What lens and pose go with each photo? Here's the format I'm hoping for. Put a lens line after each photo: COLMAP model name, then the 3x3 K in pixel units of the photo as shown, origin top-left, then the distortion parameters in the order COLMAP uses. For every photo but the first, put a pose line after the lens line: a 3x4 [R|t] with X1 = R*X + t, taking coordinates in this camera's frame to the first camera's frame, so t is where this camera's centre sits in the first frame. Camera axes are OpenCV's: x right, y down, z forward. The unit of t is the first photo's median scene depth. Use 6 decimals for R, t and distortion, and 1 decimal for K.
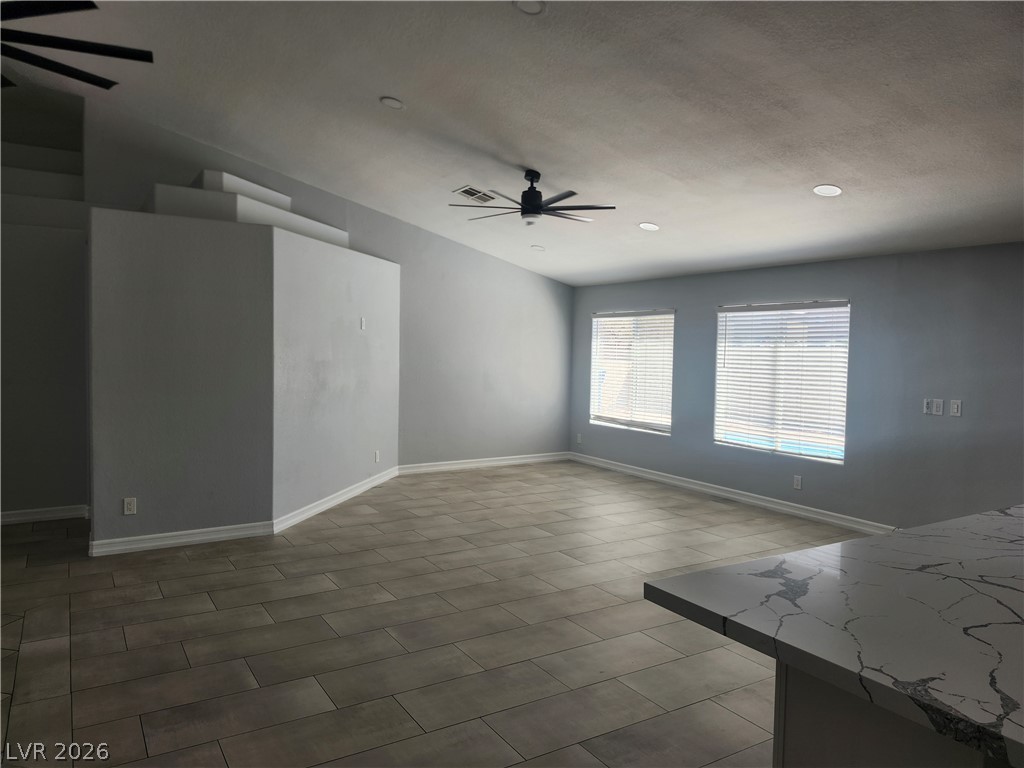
lens RADIAL K [[697.5, 0, 501.5], [0, 697.5, 370.0], [0, 0, 1]] dist [0.084399, -0.105573]
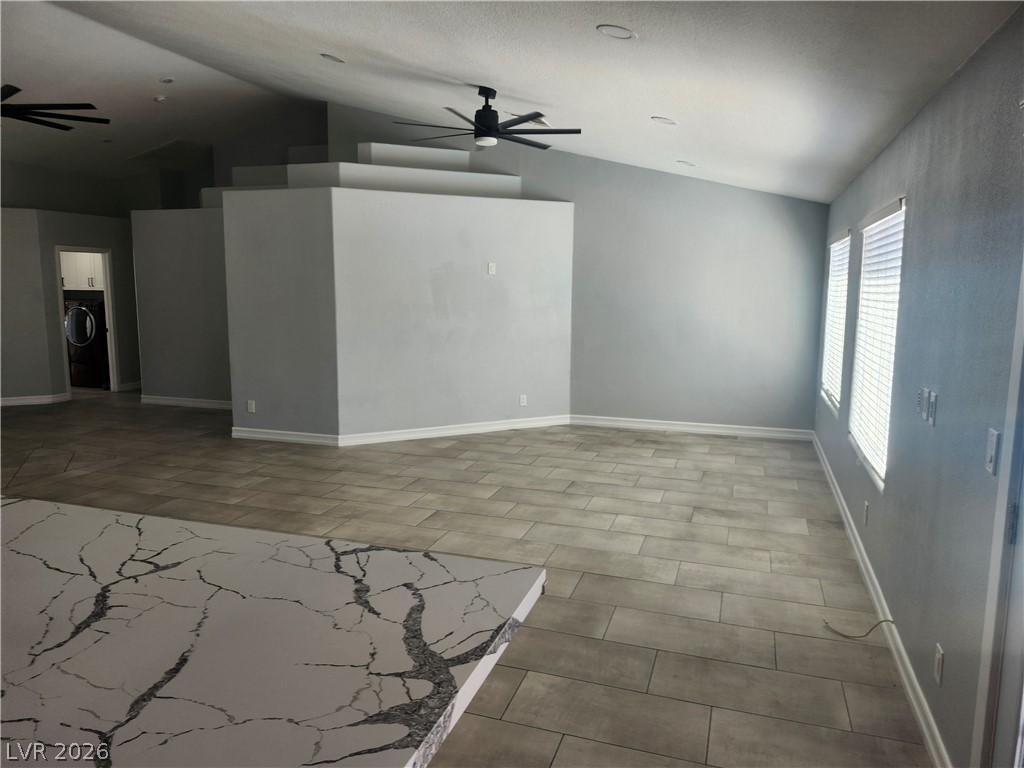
lens RADIAL K [[700.9, 0, 515.1], [0, 700.9, 384.7], [0, 0, 1]] dist [0.088600, -0.105353]
pose [[0.644036, 0.092526, -0.759379, 0.768972], [-0.021504, 0.994456, 0.102932, -0.004841], [0.764693, -0.049962, 0.642456, 0.446932]]
